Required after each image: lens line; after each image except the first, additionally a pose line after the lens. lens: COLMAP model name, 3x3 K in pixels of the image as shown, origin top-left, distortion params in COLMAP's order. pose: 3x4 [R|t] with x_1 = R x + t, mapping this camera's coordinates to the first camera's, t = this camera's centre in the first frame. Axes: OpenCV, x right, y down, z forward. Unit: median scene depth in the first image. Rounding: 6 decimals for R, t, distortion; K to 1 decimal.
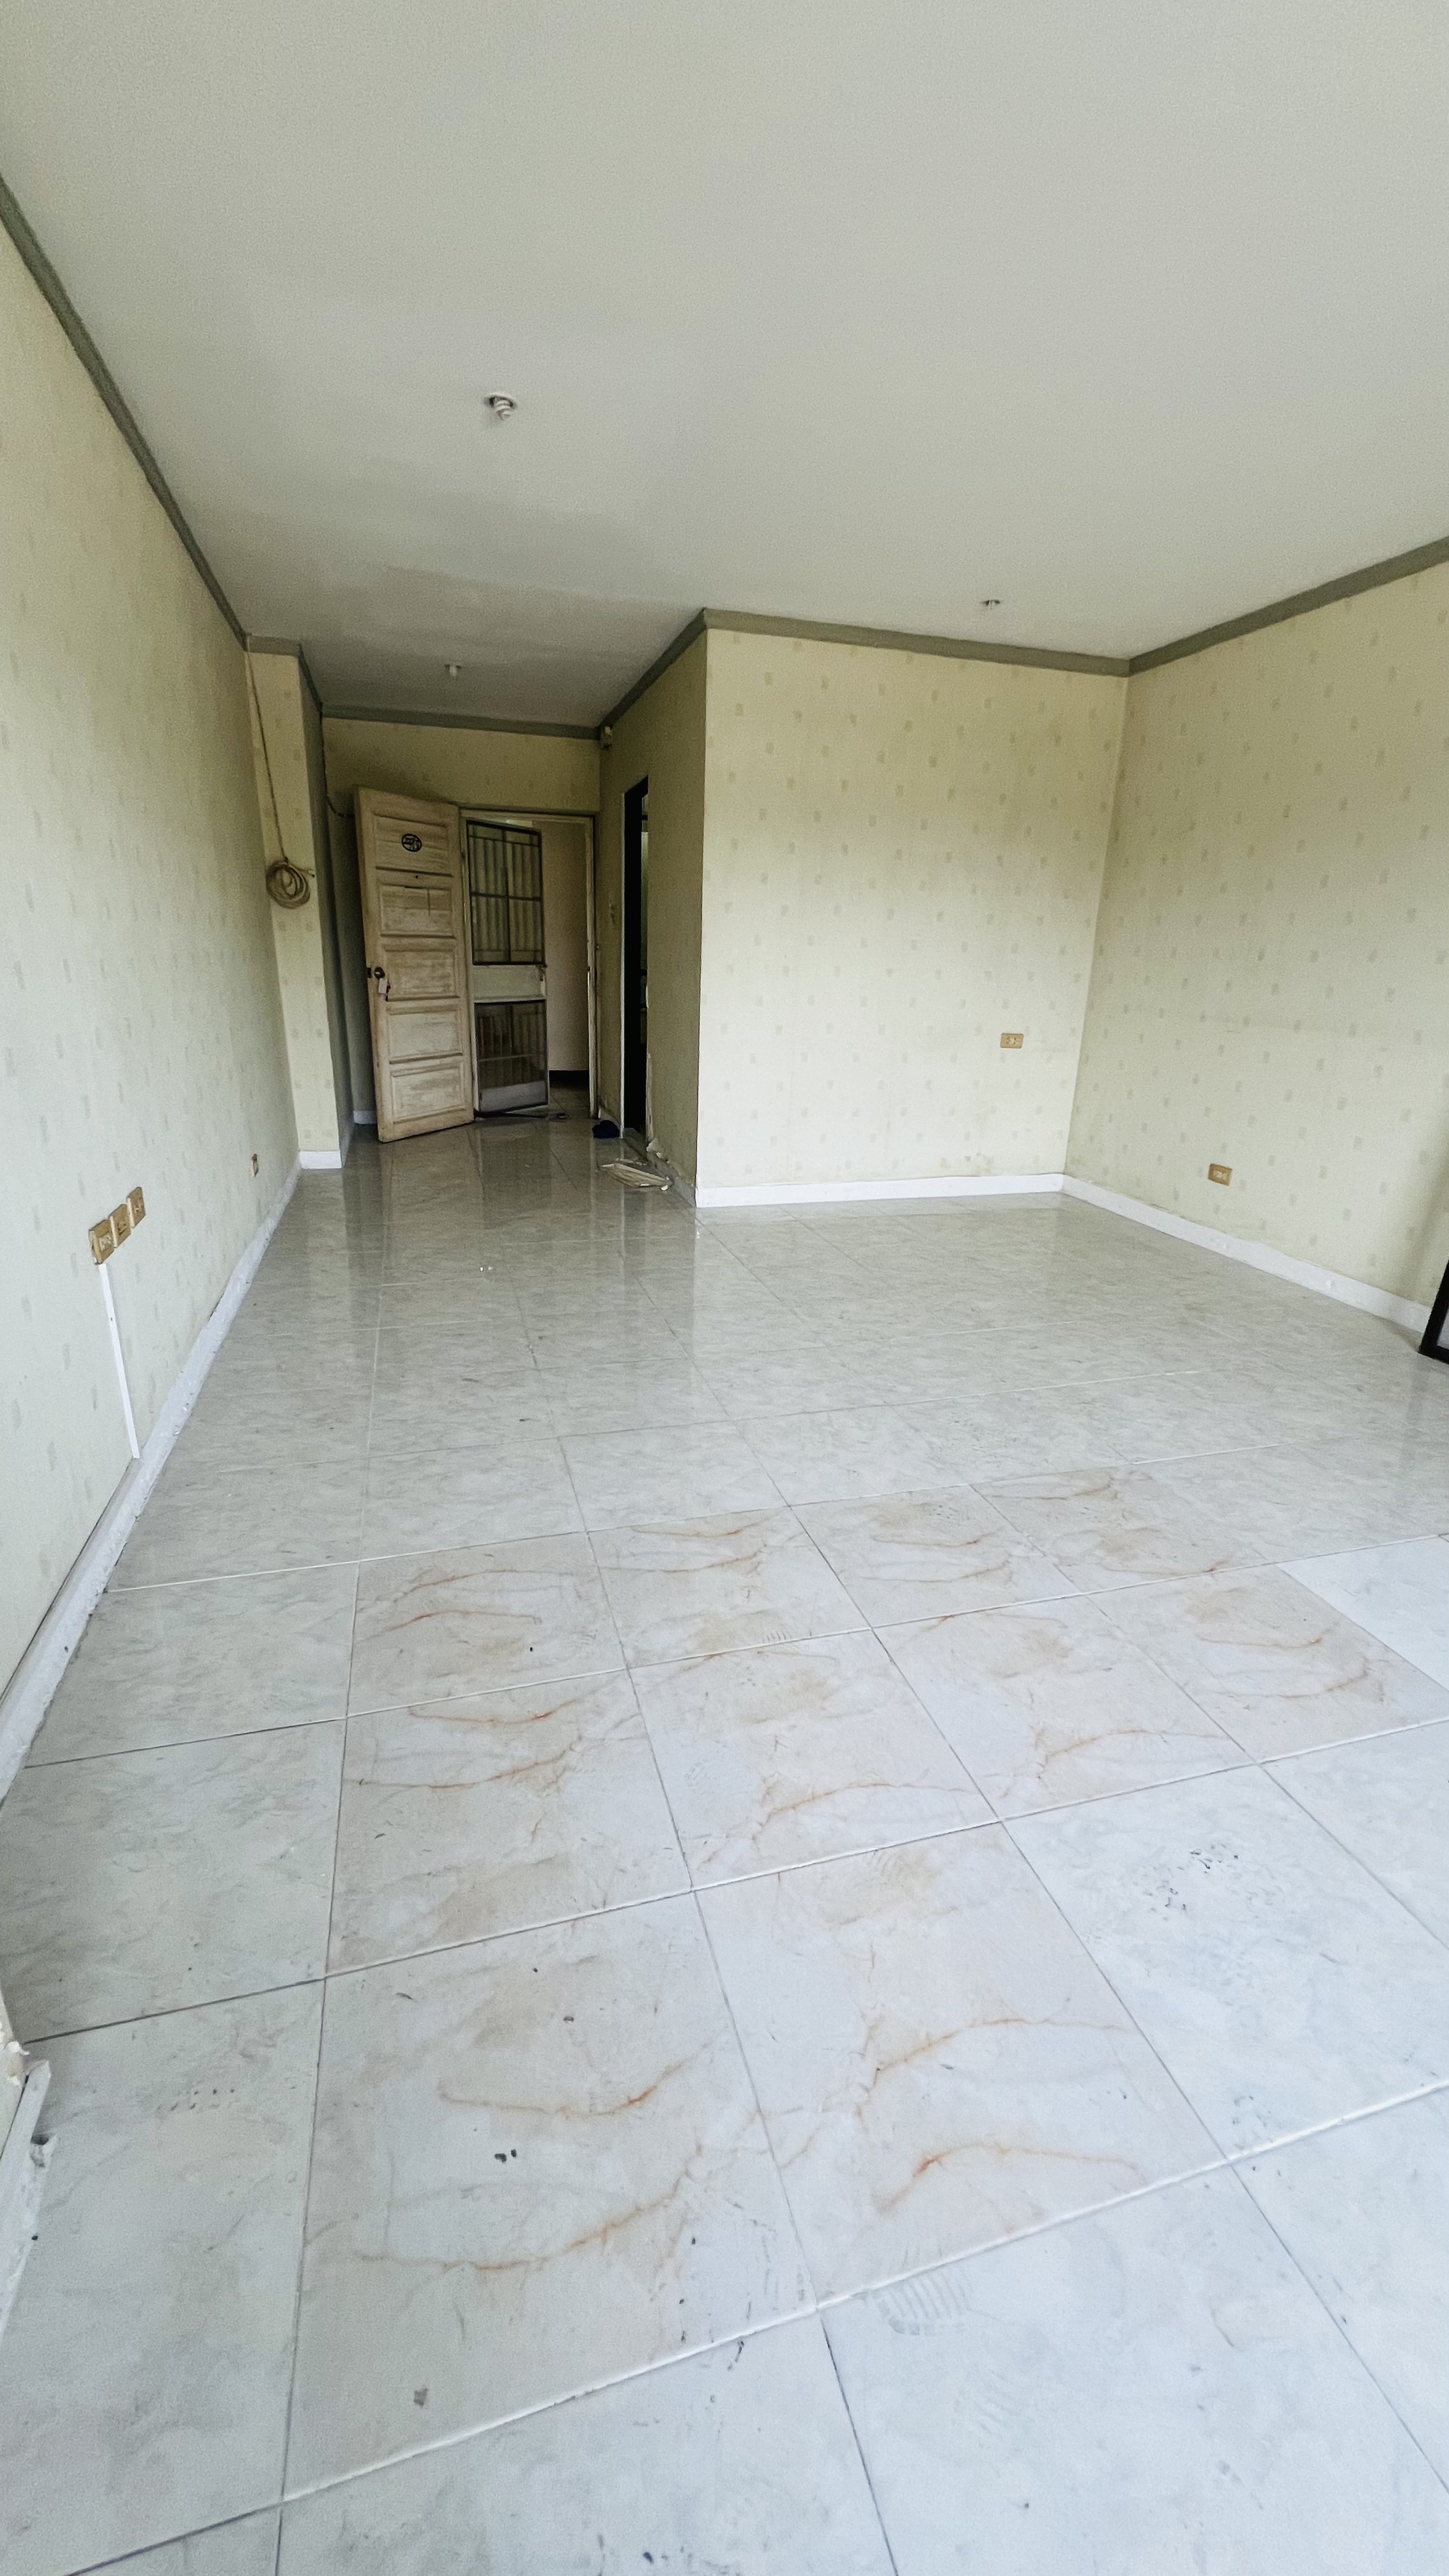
lens RADIAL K [[1036.8, 0, 724.5], [0, 1036.8, 1288.0], [0, 0, 1]] dist [-0.016572, 0.000191]
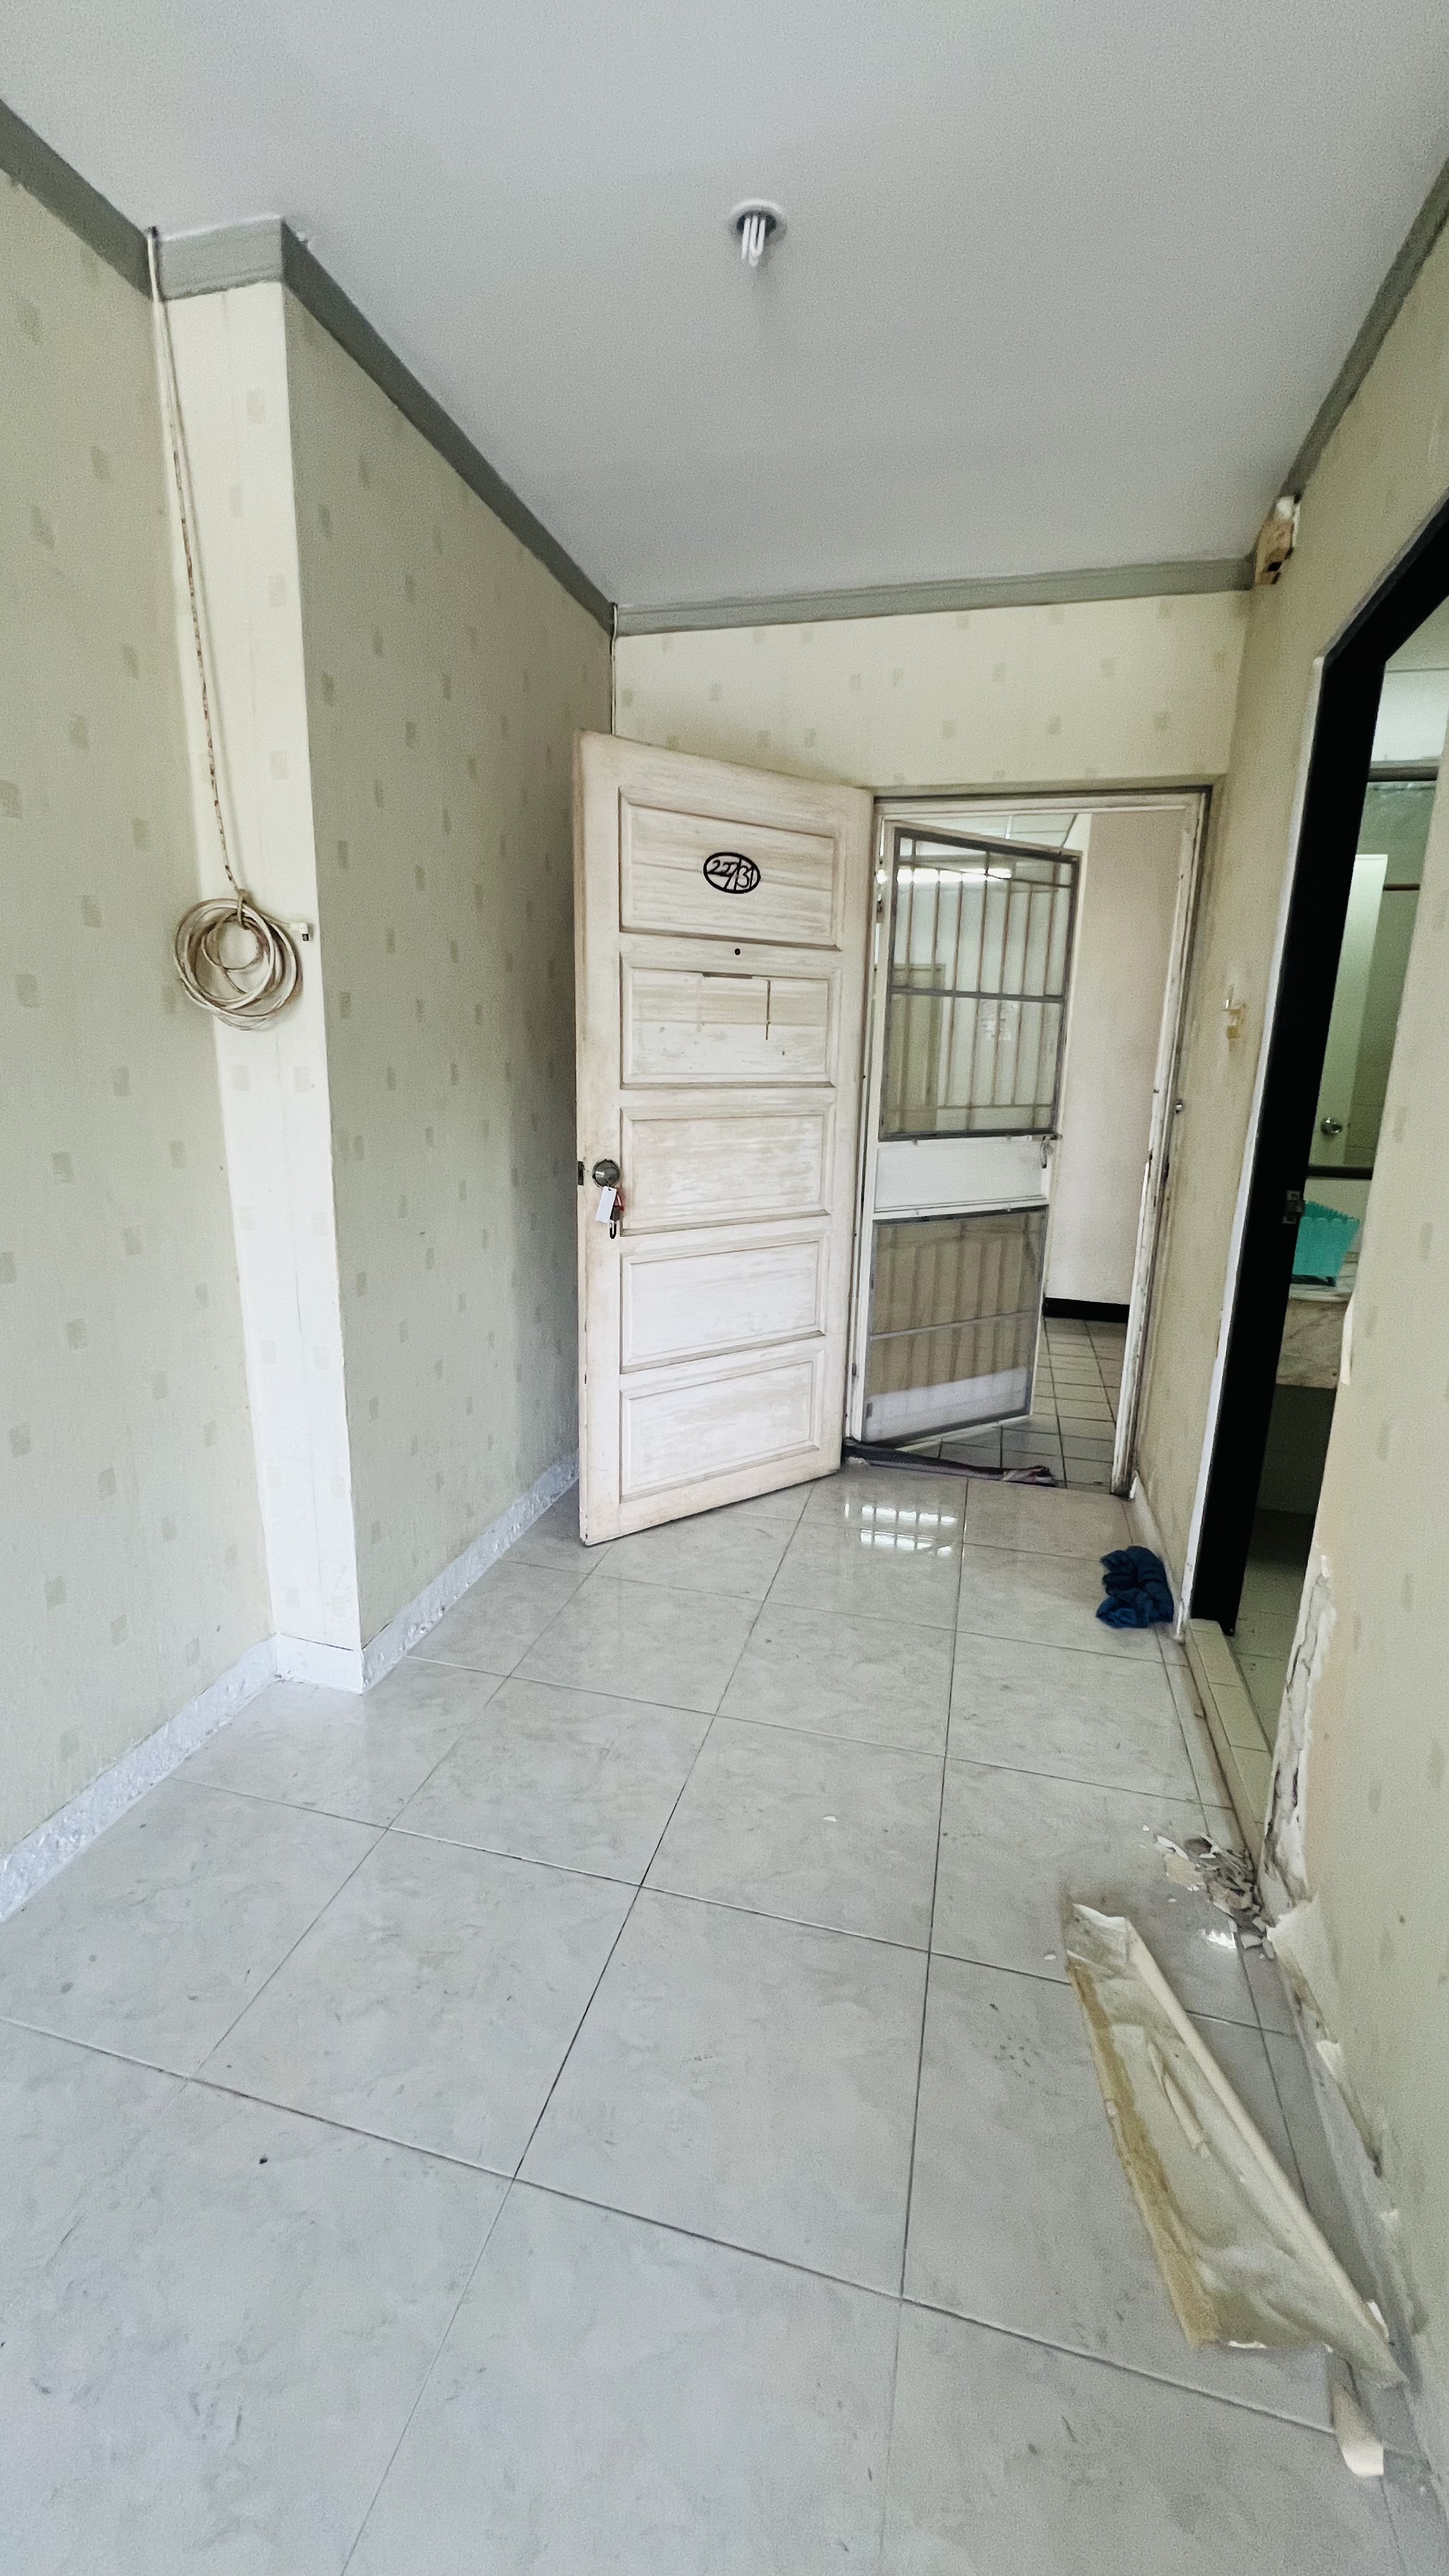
lens RADIAL K [[1036.8, 0, 724.5], [0, 1036.8, 1288.0], [0, 0, 1]] dist [-0.016572, 0.000191]
pose [[0.860080, 0.113025, -0.497481, -0.070276], [-0.159908, 0.985734, -0.052507, -0.225178], [0.484450, 0.124711, 0.865884, 0.610411]]
